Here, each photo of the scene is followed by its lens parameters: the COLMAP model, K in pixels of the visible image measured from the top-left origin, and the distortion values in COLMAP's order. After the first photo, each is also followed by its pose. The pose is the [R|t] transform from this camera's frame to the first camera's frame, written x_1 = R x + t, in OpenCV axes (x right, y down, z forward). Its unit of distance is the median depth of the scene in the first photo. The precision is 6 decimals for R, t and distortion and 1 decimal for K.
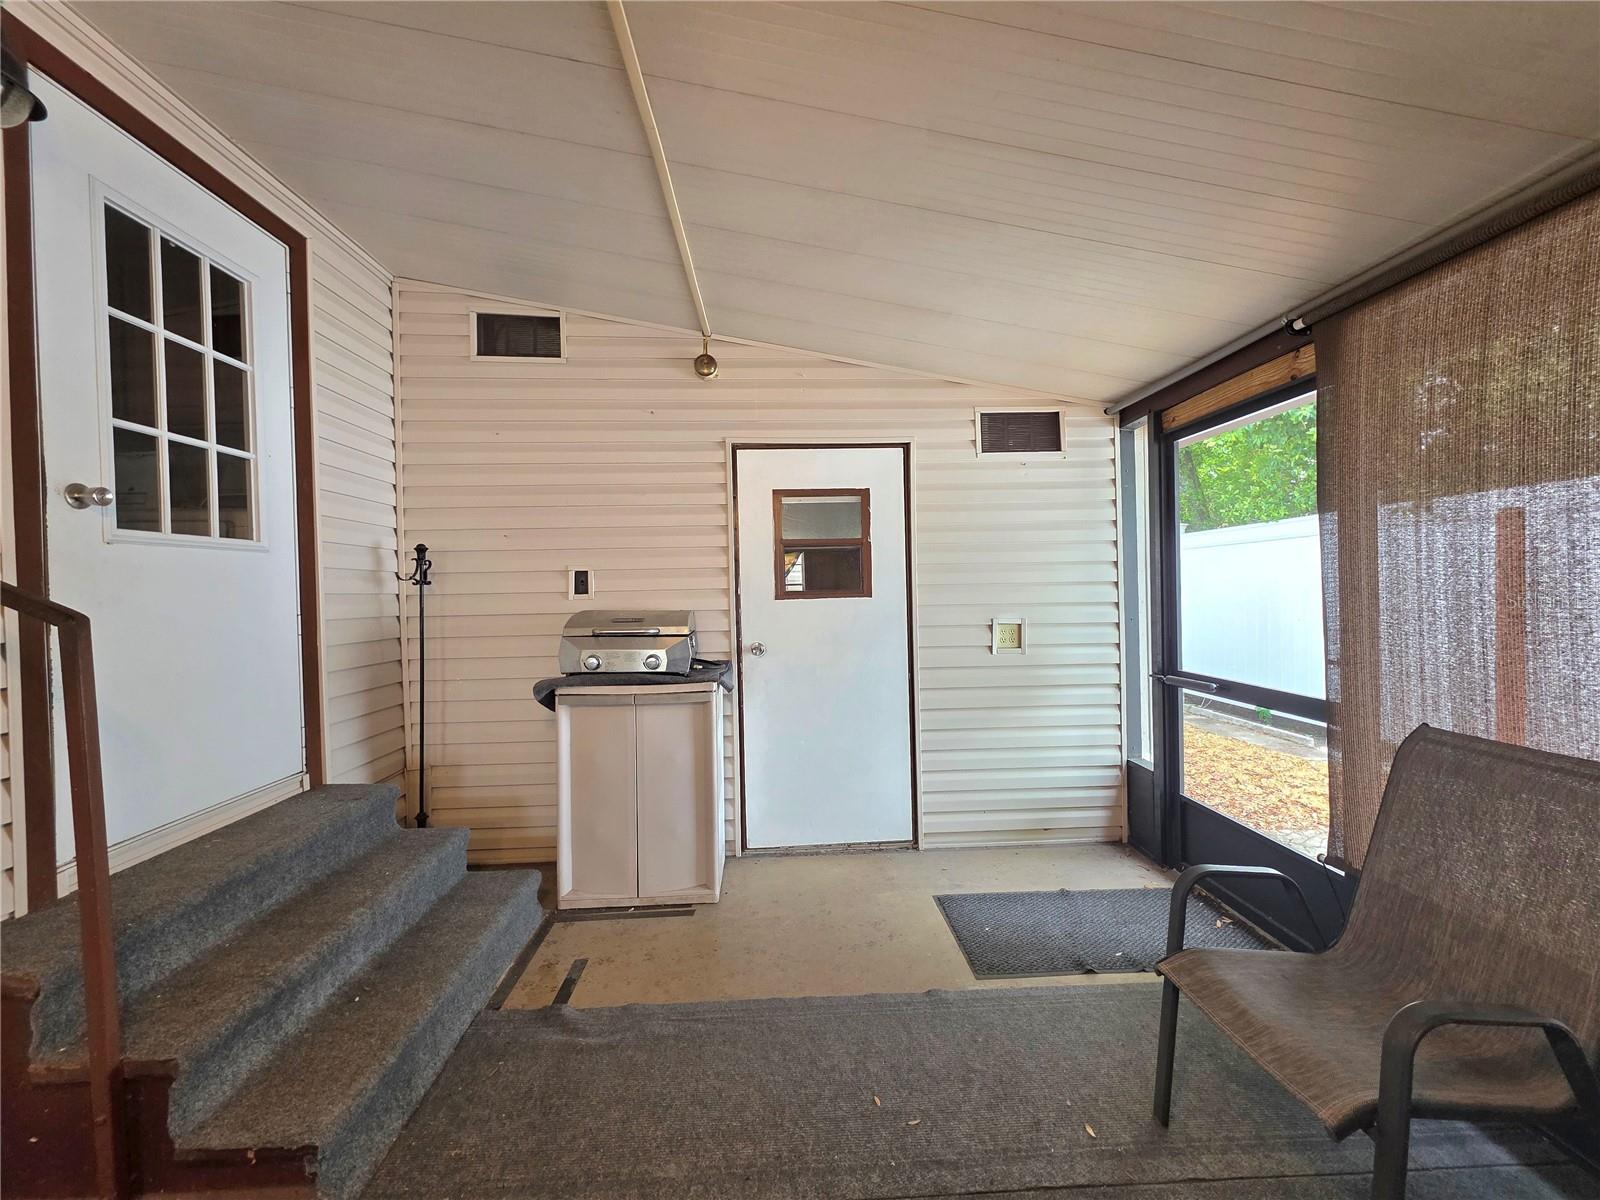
lens RADIAL K [[636.0, 0, 802.4], [0, 636.0, 595.5], [0, 0, 1]] dist [0.003207, -0.000117]
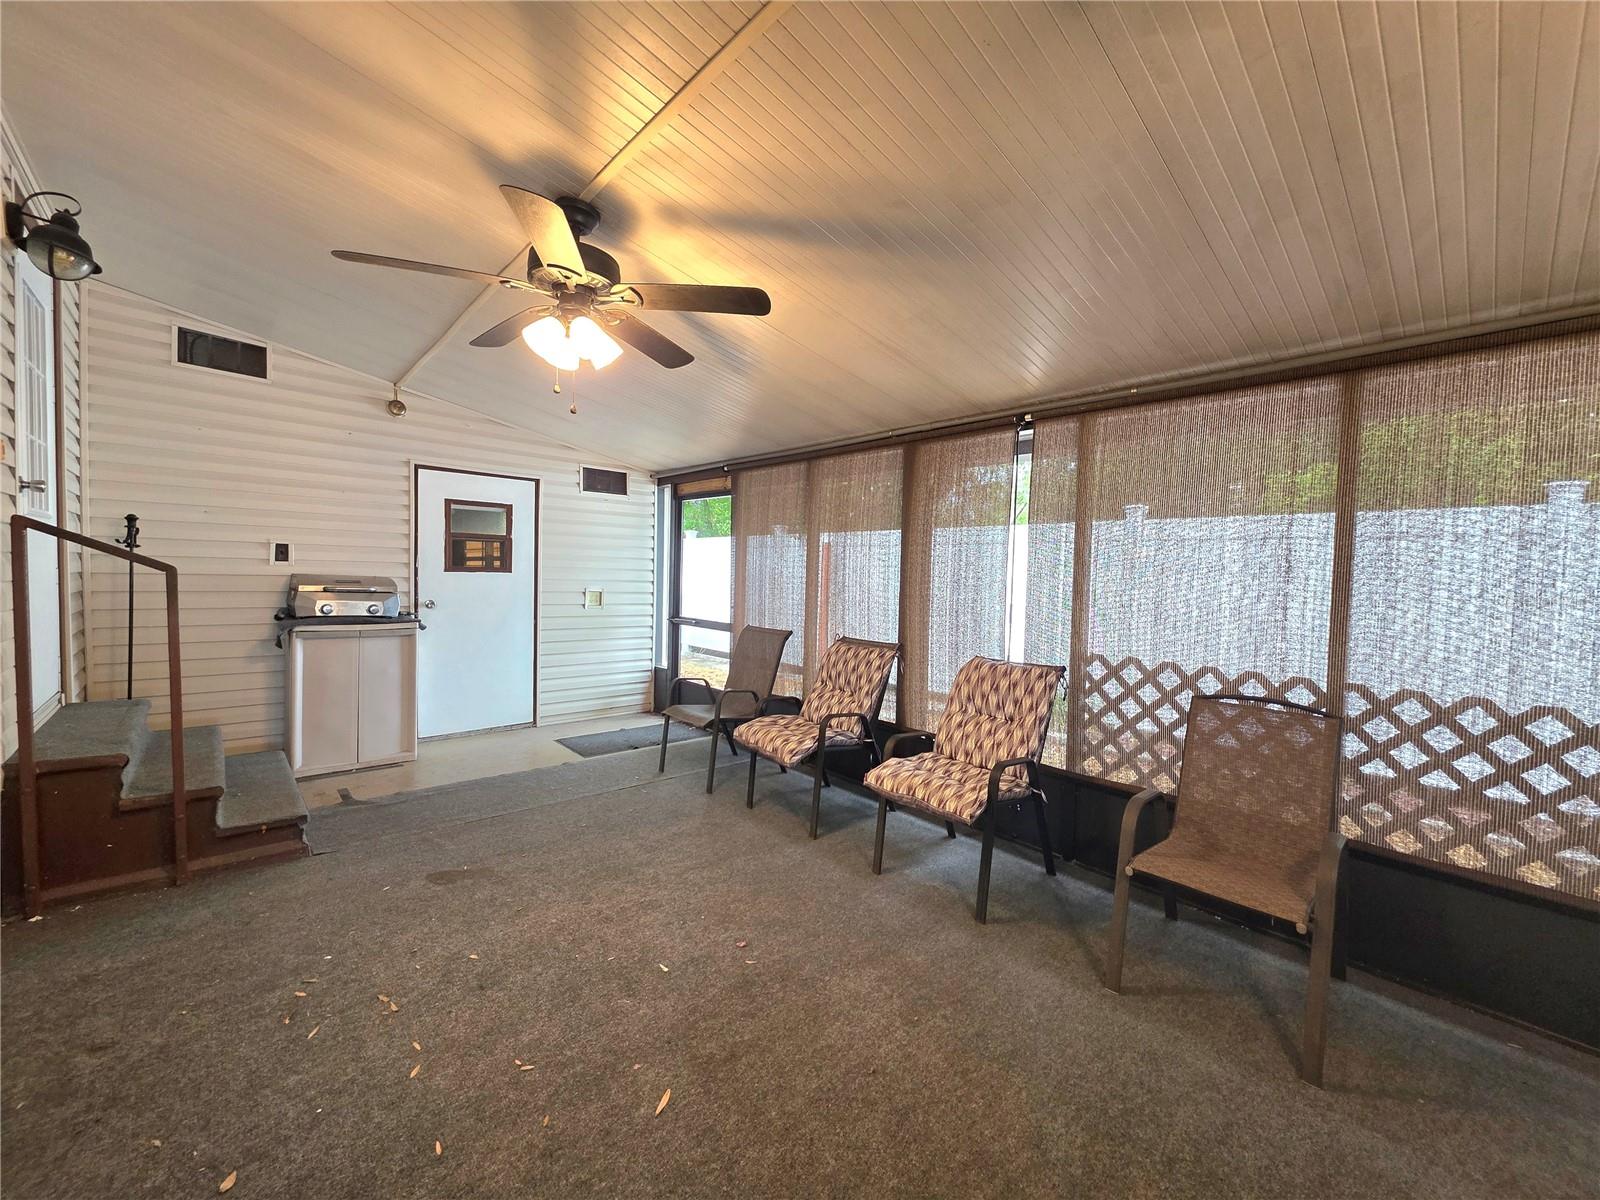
lens RADIAL K [[636.0, 0, 802.4], [0, 636.0, 595.5], [0, 0, 1]] dist [0.003207, -0.000117]
pose [[0.769411, 0.019562, 0.638454, -0.359067], [-0.039633, 0.999067, 0.017152, 0.003236], [-0.637523, -0.038501, 0.769469, -0.718178]]
